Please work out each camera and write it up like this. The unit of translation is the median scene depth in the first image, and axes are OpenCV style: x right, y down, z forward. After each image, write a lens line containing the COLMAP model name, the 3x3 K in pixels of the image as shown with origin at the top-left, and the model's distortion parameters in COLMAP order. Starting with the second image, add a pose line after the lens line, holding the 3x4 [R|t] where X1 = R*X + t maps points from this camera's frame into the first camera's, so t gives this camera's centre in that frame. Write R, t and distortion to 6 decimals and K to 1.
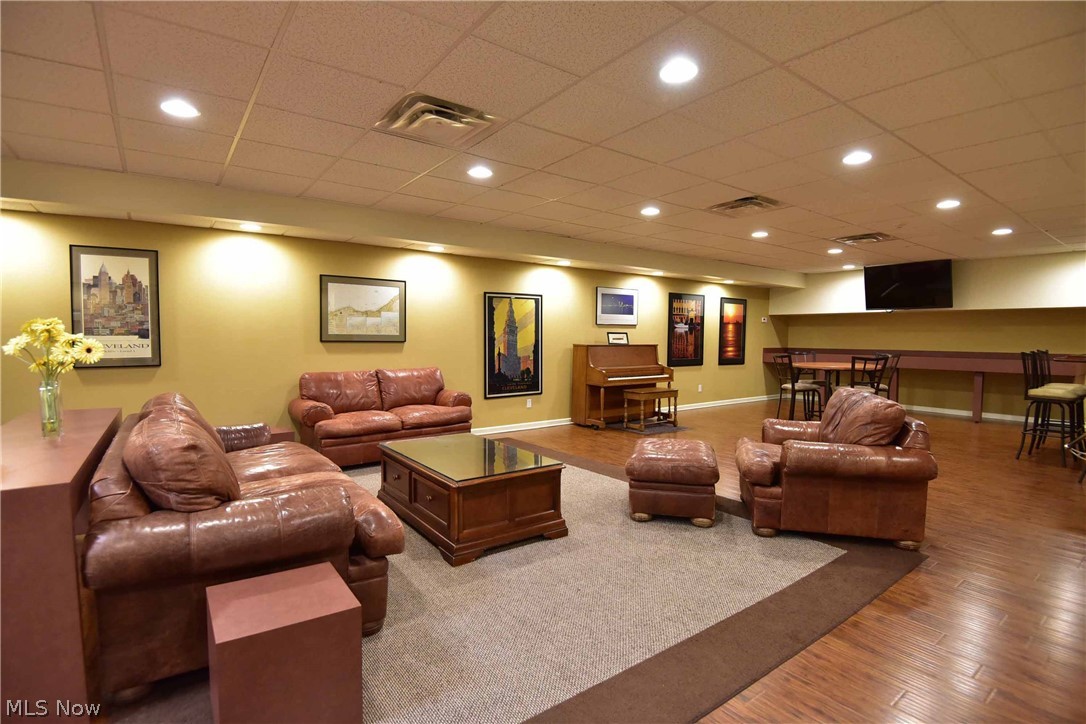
lens RADIAL K [[525.1, 0, 543.0], [0, 525.1, 362.0], [0, 0, 1]] dist [-0.000442, -0.000593]
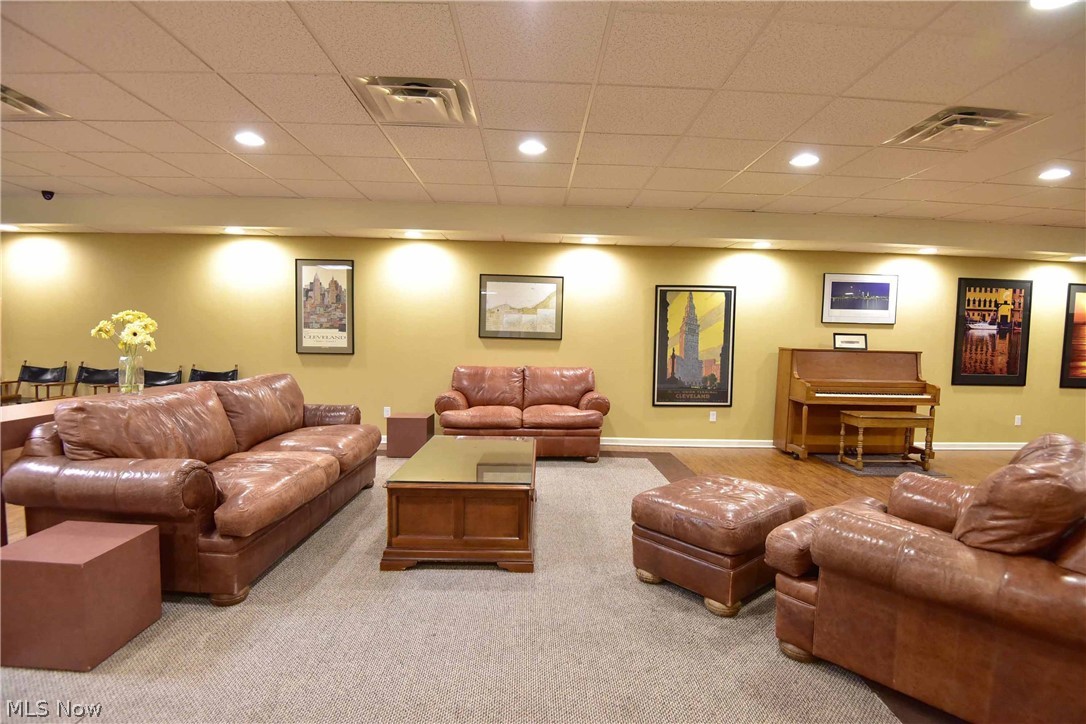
lens RADIAL K [[537.1, 0, 543.3], [0, 537.1, 365.9], [0, 0, 1]] dist [-0.013327, -0.001353]
pose [[0.824189, 0.045597, -0.564476, 0.243701], [-0.045427, 0.998864, 0.014357, -0.002036], [0.564490, 0.013810, 0.825325, 0.148069]]
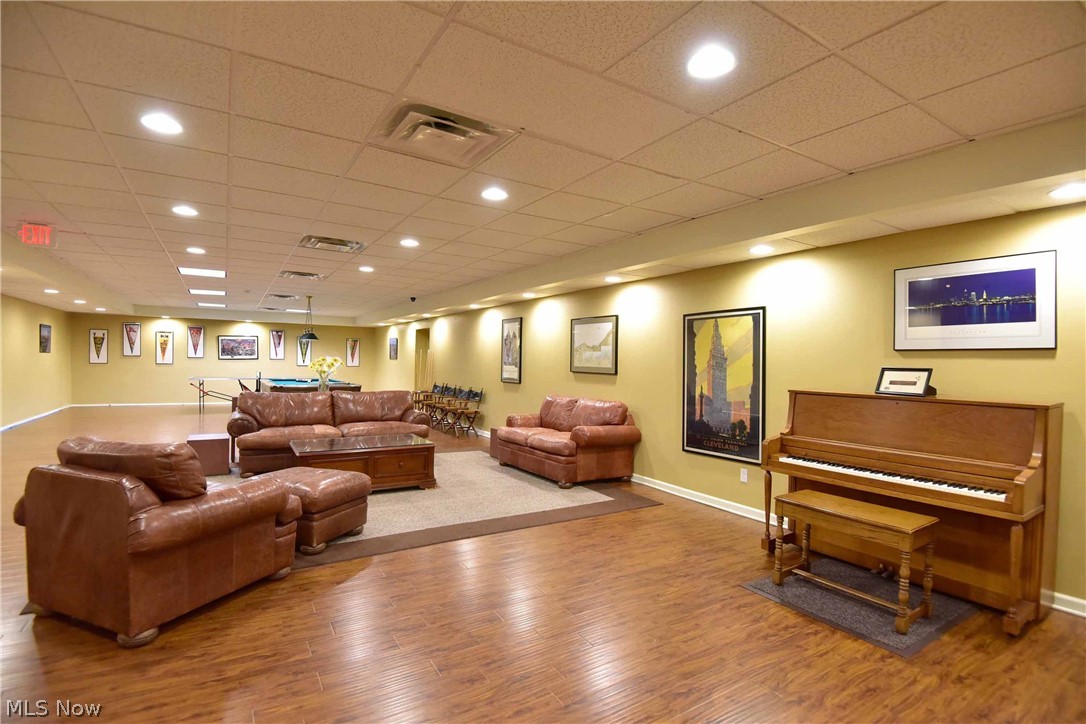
lens RADIAL K [[525.1, 0, 543.0], [0, 525.1, 362.0], [0, 0, 1]] dist [-0.000442, -0.000593]
pose [[-0.073011, -0.002965, -0.997327, 0.679422], [-0.062987, 0.998013, 0.001644, -0.049612], [0.995340, 0.062939, -0.073052, 0.838397]]
